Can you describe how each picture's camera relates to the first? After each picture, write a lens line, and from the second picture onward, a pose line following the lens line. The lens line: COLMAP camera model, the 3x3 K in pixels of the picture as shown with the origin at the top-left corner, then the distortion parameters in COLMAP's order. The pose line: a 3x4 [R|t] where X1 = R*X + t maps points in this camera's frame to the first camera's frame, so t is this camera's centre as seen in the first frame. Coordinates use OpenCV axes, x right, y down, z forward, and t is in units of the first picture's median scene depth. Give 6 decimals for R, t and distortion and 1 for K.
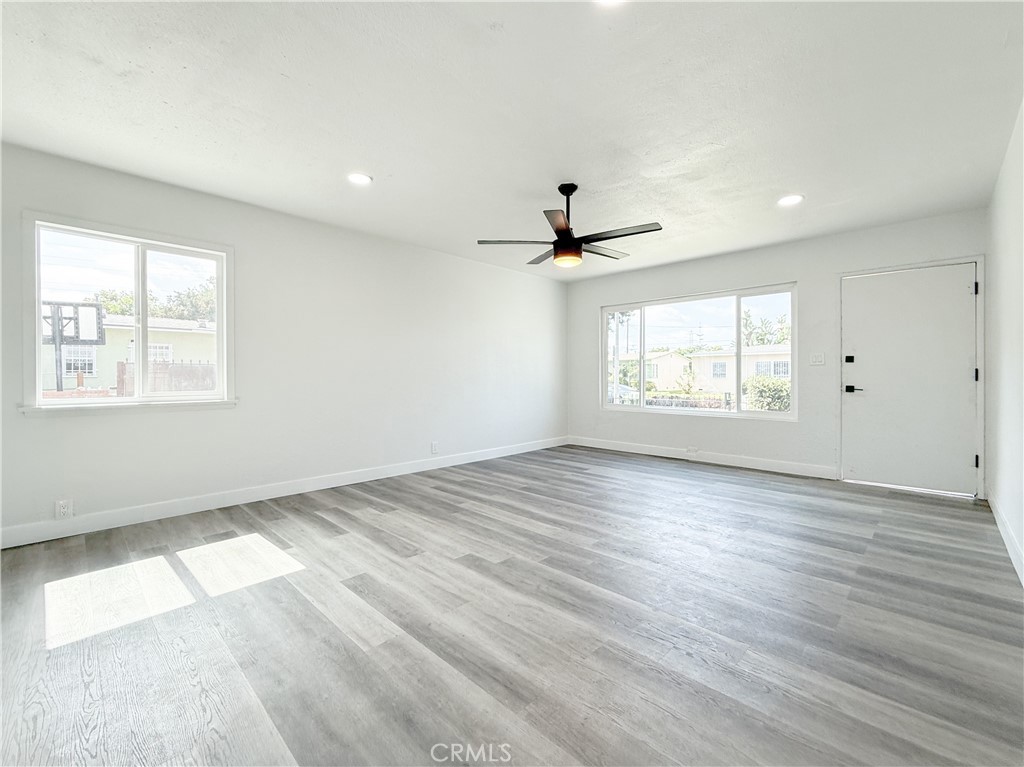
lens RADIAL K [[408.9, 0, 510.0], [0, 408.9, 384.3], [0, 0, 1]] dist [0.000349, 0.000041]
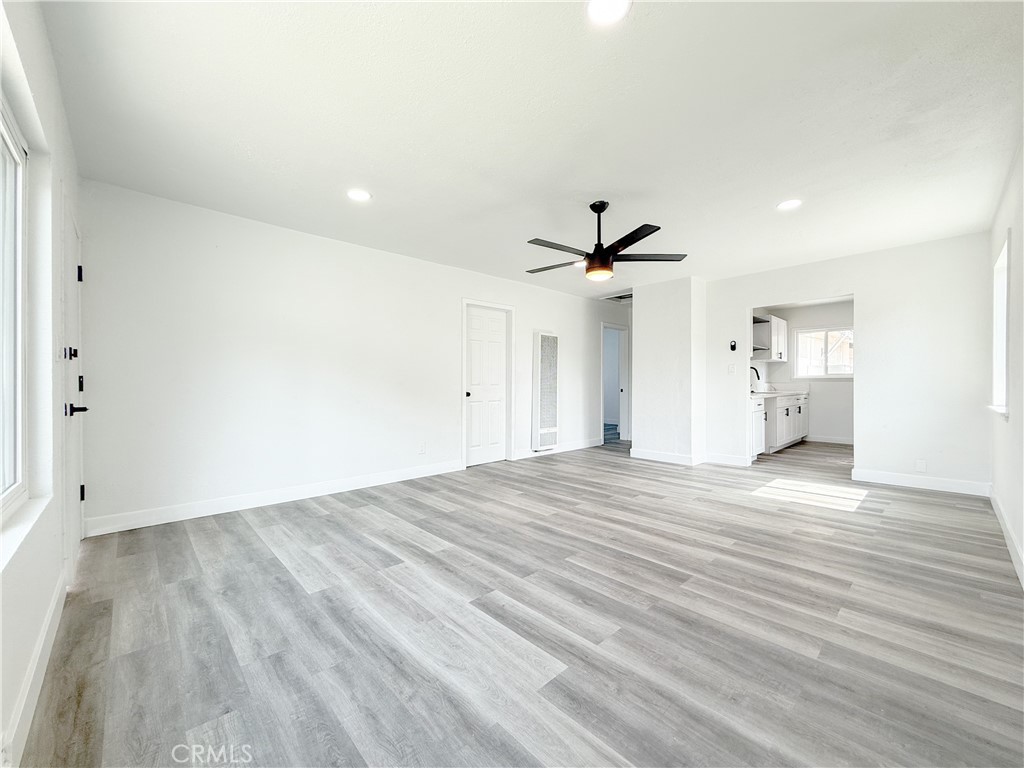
lens RADIAL K [[408.9, 0, 510.0], [0, 408.9, 384.8], [0, 0, 1]] dist [0.000349, 0.000041]
pose [[-0.999017, 0.003176, 0.044221, 0.322436], [0.004158, 0.999746, 0.022140, -0.043095], [-0.044139, 0.022302, -0.998776, 2.046026]]
